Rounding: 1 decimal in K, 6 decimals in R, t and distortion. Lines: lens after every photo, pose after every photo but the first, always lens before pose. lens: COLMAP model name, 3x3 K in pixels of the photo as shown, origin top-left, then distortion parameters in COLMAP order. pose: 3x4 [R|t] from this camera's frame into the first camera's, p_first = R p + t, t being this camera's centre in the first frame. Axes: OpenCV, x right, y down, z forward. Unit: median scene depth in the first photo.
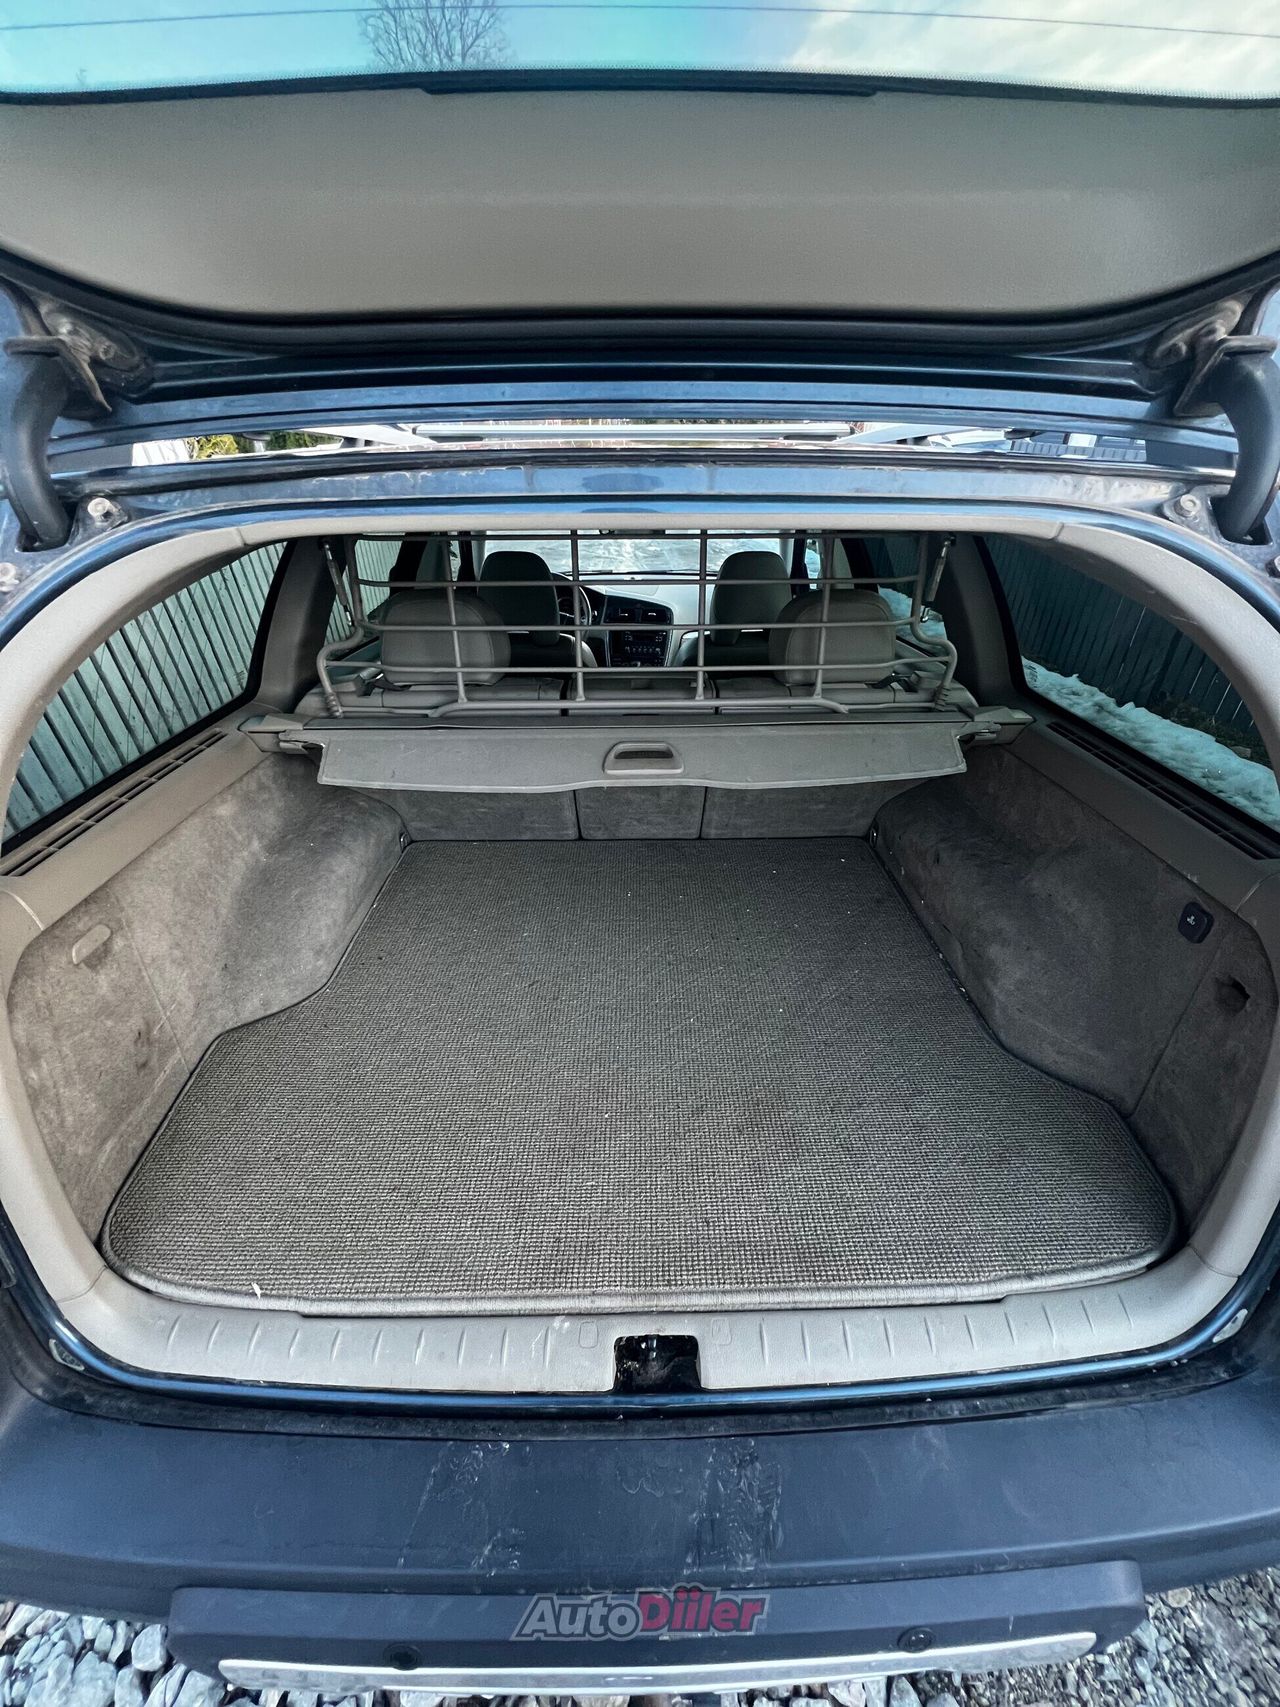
lens RADIAL K [[679.1, 0, 640.0], [0, 679.1, 853.5], [0, 0, 1]] dist [0.001629, -0.000234]
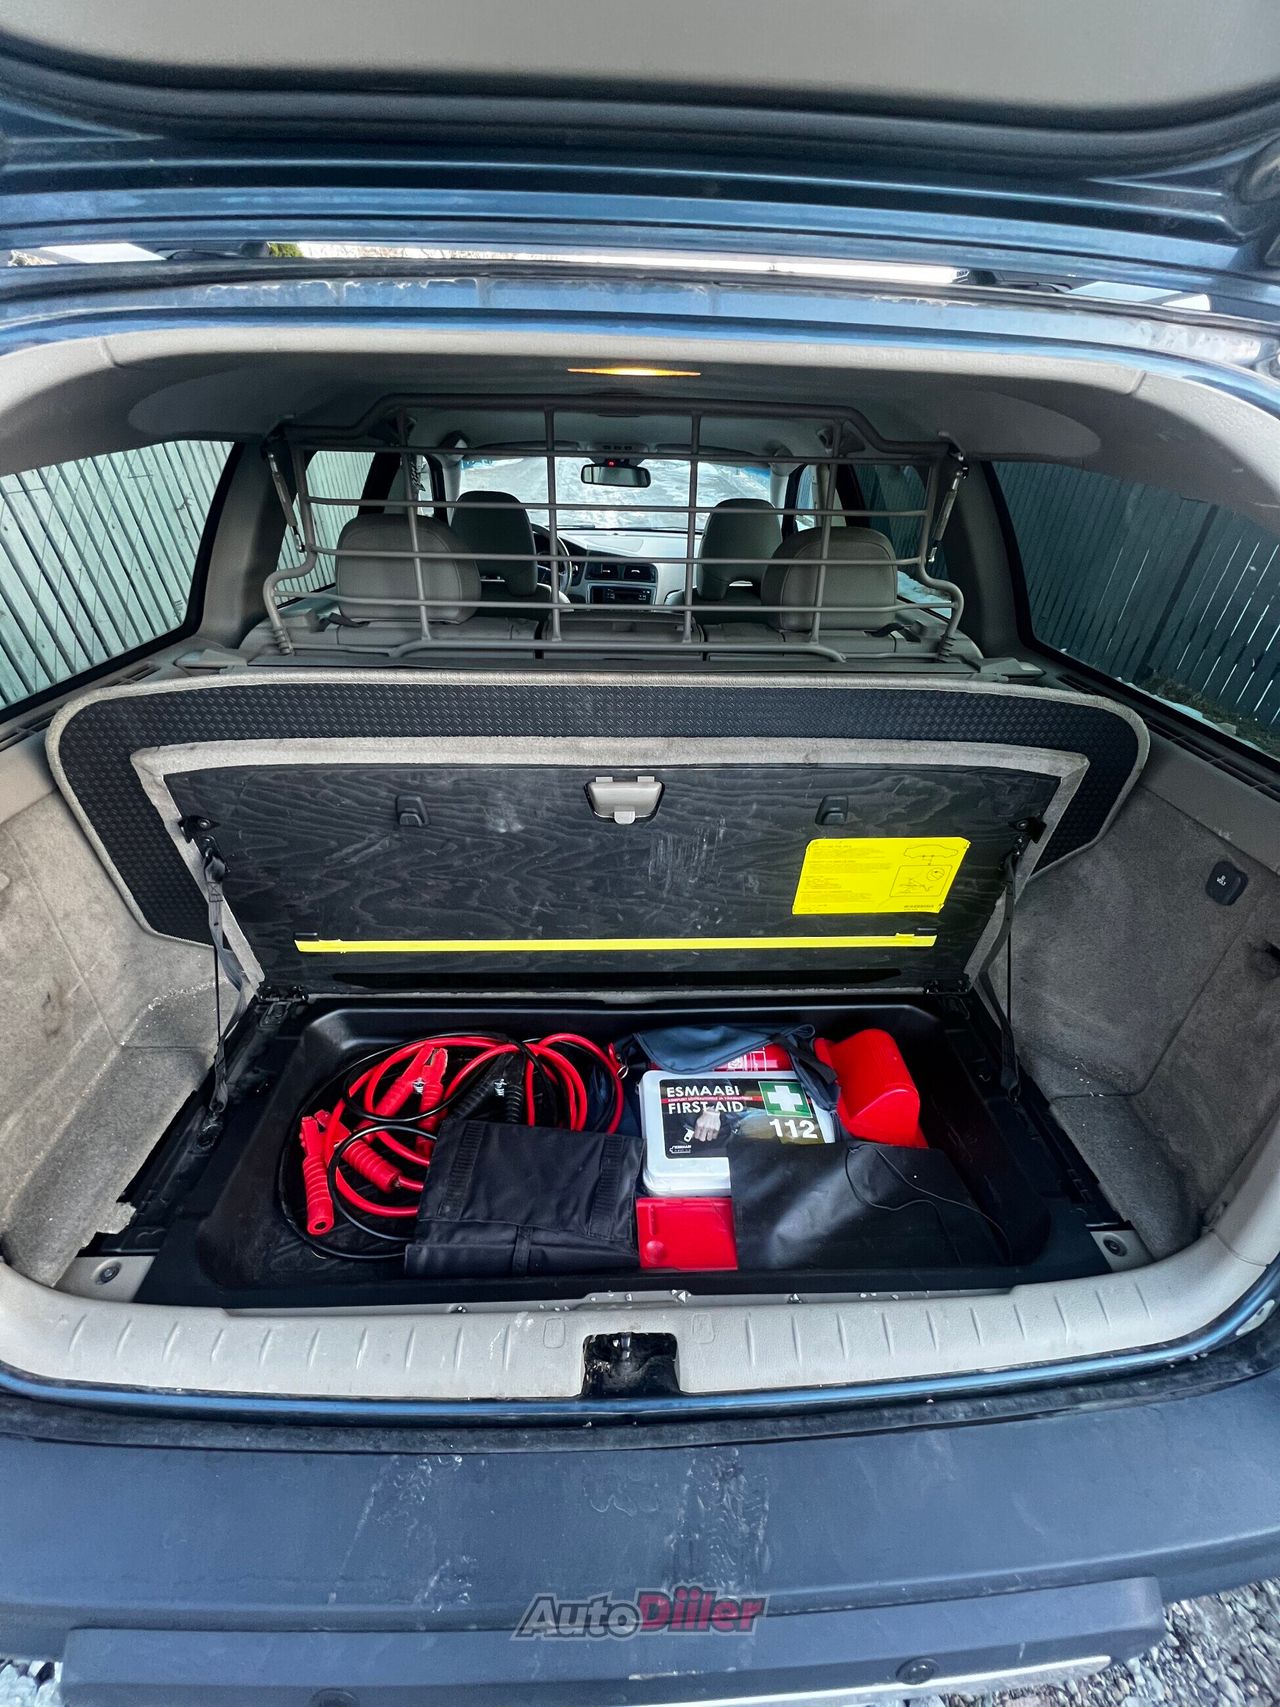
lens RADIAL K [[679.0, 0, 640.0], [0, 679.0, 853.5], [0, 0, 1]] dist [-0.000420, 0.000230]
pose [[0.999483, 0.012983, 0.029429, 0.002108], [-0.013976, 0.999332, 0.033774, 0.048428], [-0.028970, -0.034168, 0.998996, 0.129072]]
